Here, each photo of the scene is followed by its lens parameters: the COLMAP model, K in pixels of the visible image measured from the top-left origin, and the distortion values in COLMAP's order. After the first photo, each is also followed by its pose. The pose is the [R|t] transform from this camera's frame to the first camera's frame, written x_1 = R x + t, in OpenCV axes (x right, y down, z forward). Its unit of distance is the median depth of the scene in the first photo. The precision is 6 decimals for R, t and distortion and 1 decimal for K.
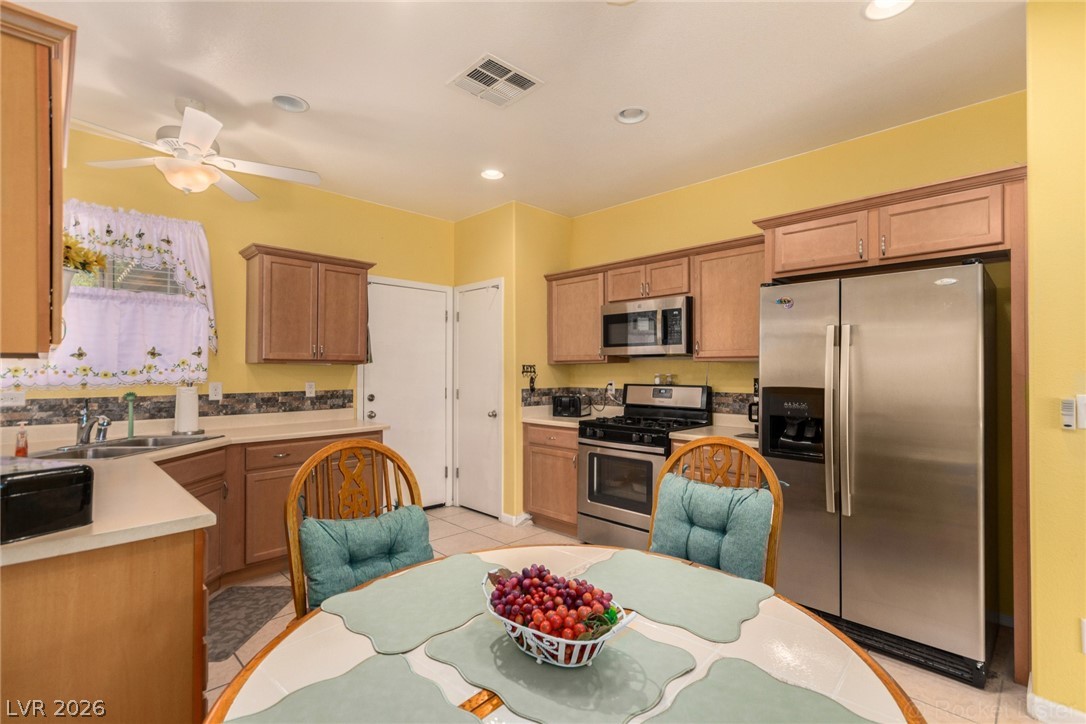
lens RADIAL K [[505.0, 0, 548.2], [0, 505.0, 366.5], [0, 0, 1]] dist [0.001845, 0.004096]
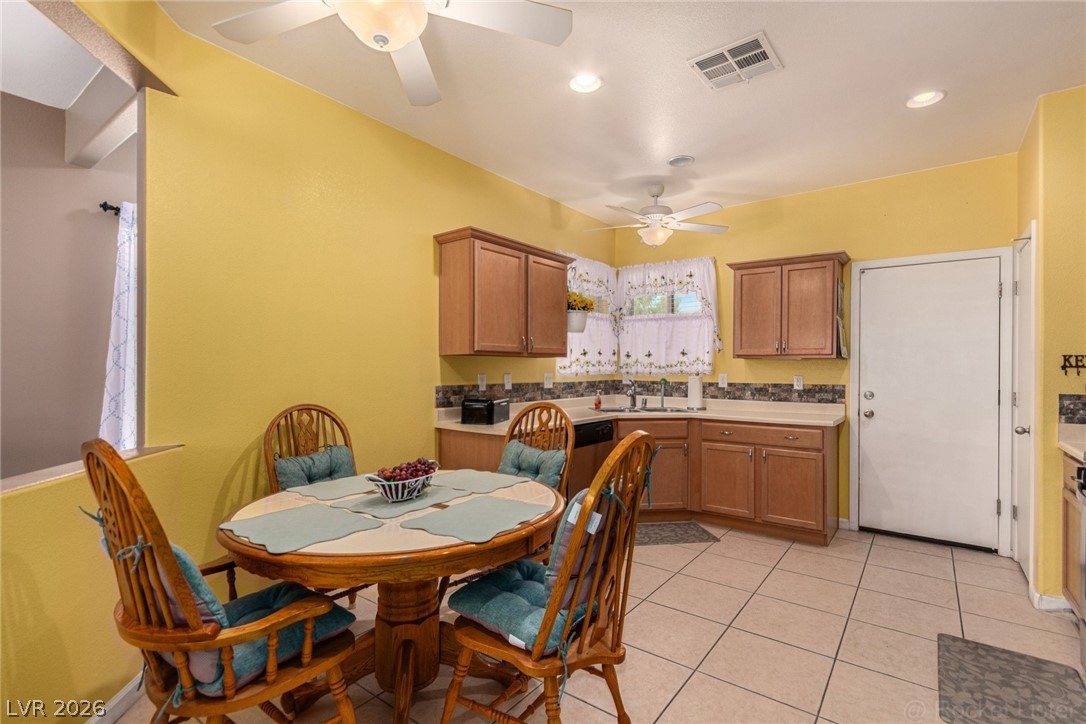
lens RADIAL K [[505.0, 0, 546.7], [0, 505.0, 368.1], [0, 0, 1]] dist [0.001845, 0.004096]
pose [[0.140154, 0.001278, -0.990129, 0.551716], [-0.000851, 0.999999, 0.001170, 0.014510], [0.990129, 0.000679, 0.140155, 0.343100]]
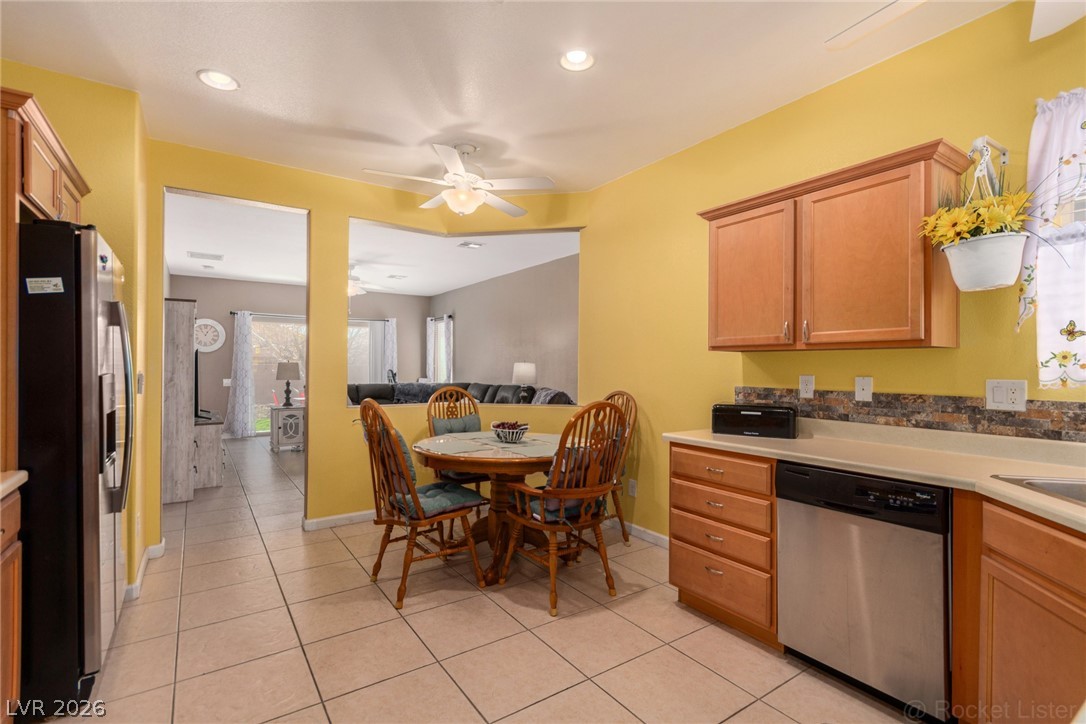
lens RADIAL K [[508.6, 0, 552.1], [0, 508.6, 362.2], [0, 0, 1]] dist [-0.004753, 0.005504]
pose [[-0.984262, -0.002805, 0.176691, -0.228719], [-0.004243, 0.999961, -0.007759, 0.015878], [-0.176662, -0.008386, -0.984236, 1.151680]]
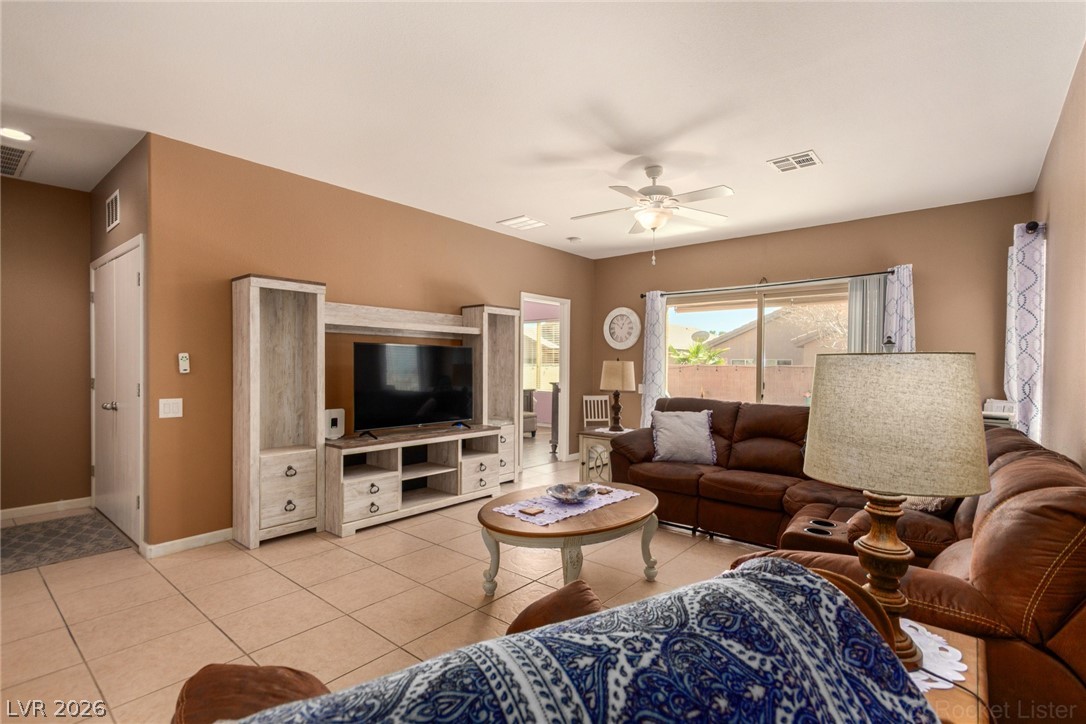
lens RADIAL K [[508.6, 0, 538.1], [0, 508.6, 368.8], [0, 0, 1]] dist [-0.004753, 0.005504]
pose [[-0.081318, -0.010677, 0.996631, -0.082018], [-0.008053, 0.999917, 0.010056, 0.013046], [-0.996656, -0.007208, -0.081398, -0.394567]]
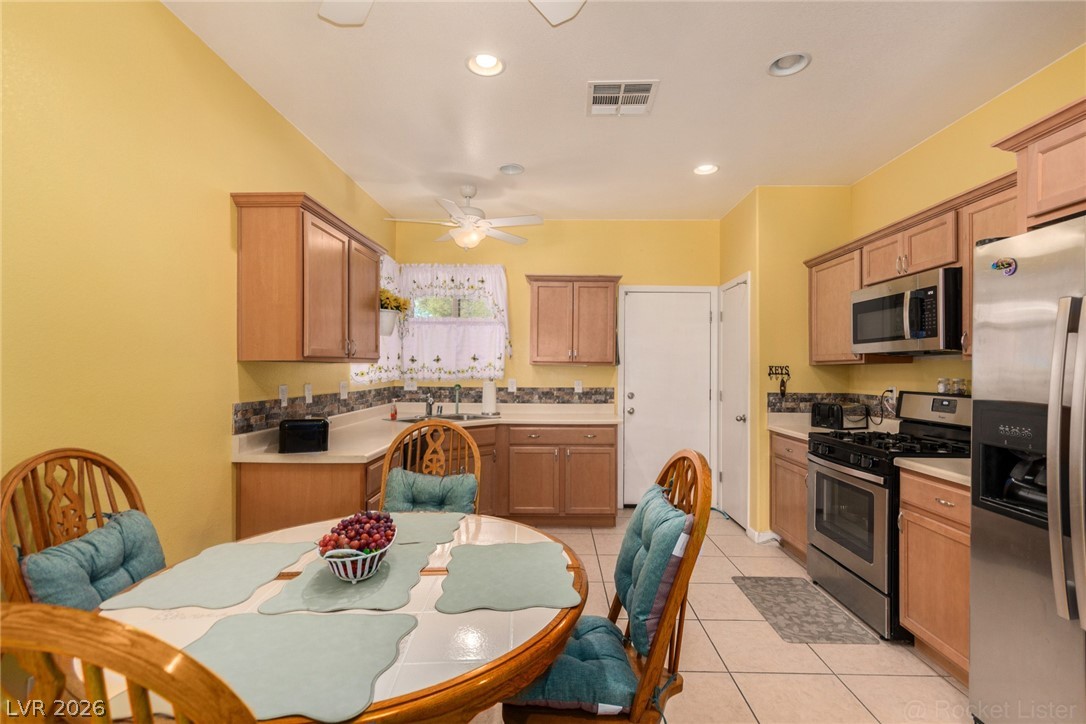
lens RADIAL K [[505.0, 0, 547.5], [0, 505.0, 364.9], [0, 0, 1]] dist [0.001845, 0.004096]
pose [[0.698134, -0.002384, -0.715963, 0.370753], [-0.001655, 0.999986, -0.004943, -0.000046], [0.715965, 0.004636, 0.698121, 0.106436]]
